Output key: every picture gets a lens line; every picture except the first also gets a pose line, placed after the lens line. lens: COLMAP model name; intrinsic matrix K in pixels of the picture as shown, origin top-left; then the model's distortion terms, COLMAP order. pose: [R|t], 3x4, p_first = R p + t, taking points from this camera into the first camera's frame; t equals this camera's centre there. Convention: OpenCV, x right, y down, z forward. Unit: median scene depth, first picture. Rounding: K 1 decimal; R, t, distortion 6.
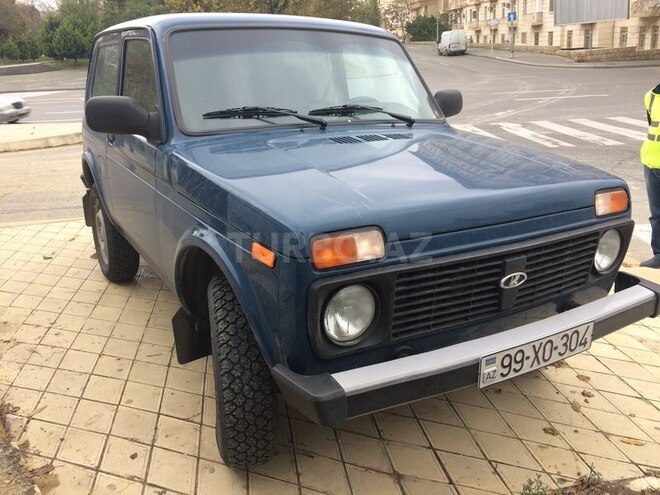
lens RADIAL K [[563.3, 0, 330.8], [0, 563.3, 258.7], [0, 0, 1]] dist [0.079262, -0.103473]
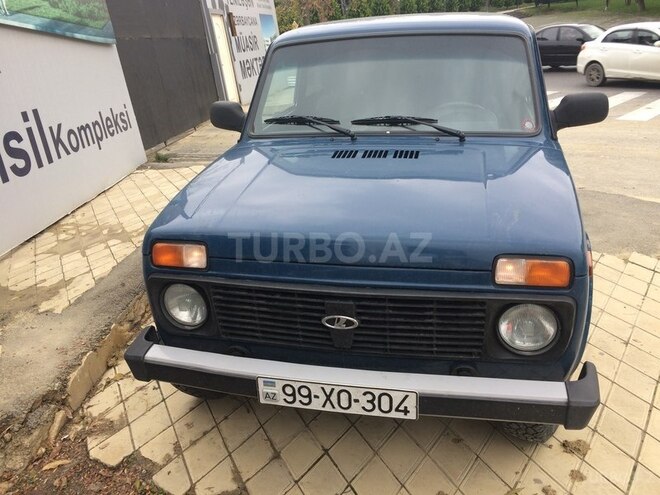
lens RADIAL K [[563.3, 0, 330.8], [0, 563.3, 258.7], [0, 0, 1]] dist [0.079262, -0.103473]
pose [[0.715504, 0.230846, -0.659367, 0.944961], [-0.168856, 0.972990, 0.157414, -0.227289], [0.677895, -0.001293, 0.735157, 0.247574]]
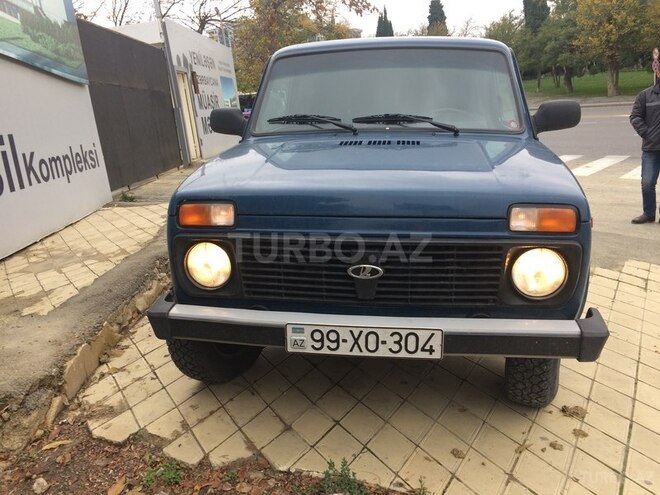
lens RADIAL K [[564.7, 0, 332.2], [0, 564.7, 258.8], [0, 0, 1]] dist [0.079373, -0.108732]
pose [[0.775361, 0.155662, -0.612033, 0.919564], [-0.179779, 0.983453, 0.022372, 0.001484], [0.605388, 0.092684, 0.790516, 0.116824]]
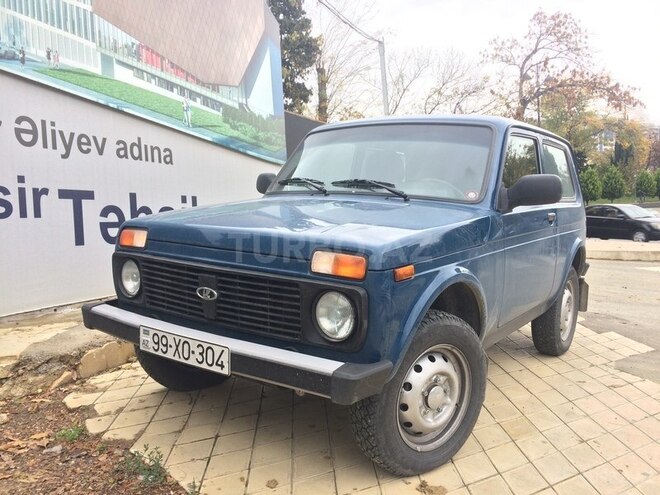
lens RADIAL K [[563.3, 0, 330.8], [0, 563.3, 258.7], [0, 0, 1]] dist [0.079262, -0.103473]
pose [[0.398921, 0.121206, -0.908939, 1.559683], [-0.316910, 0.948372, -0.012623, -0.106304], [0.860482, 0.293088, 0.416737, 0.688419]]
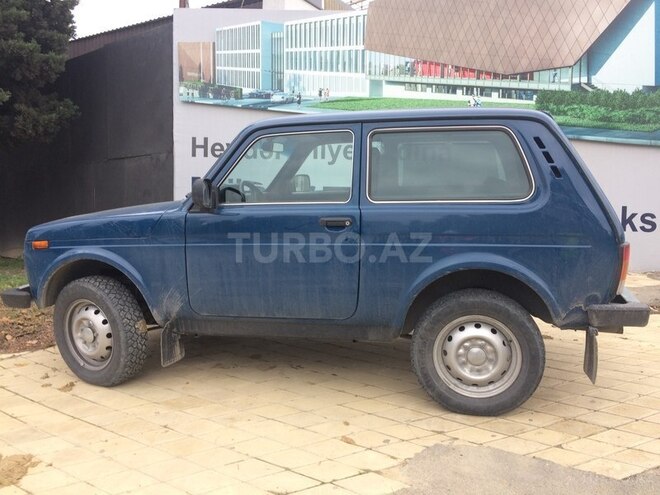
lens RADIAL K [[563.3, 0, 330.8], [0, 563.3, 258.7], [0, 0, 1]] dist [0.079262, -0.103473]
pose [[-0.698710, 0.113325, -0.706372, 1.266734], [-0.218205, 0.906567, 0.361281, -0.971590], [0.681316, 0.406564, -0.608699, 3.104395]]
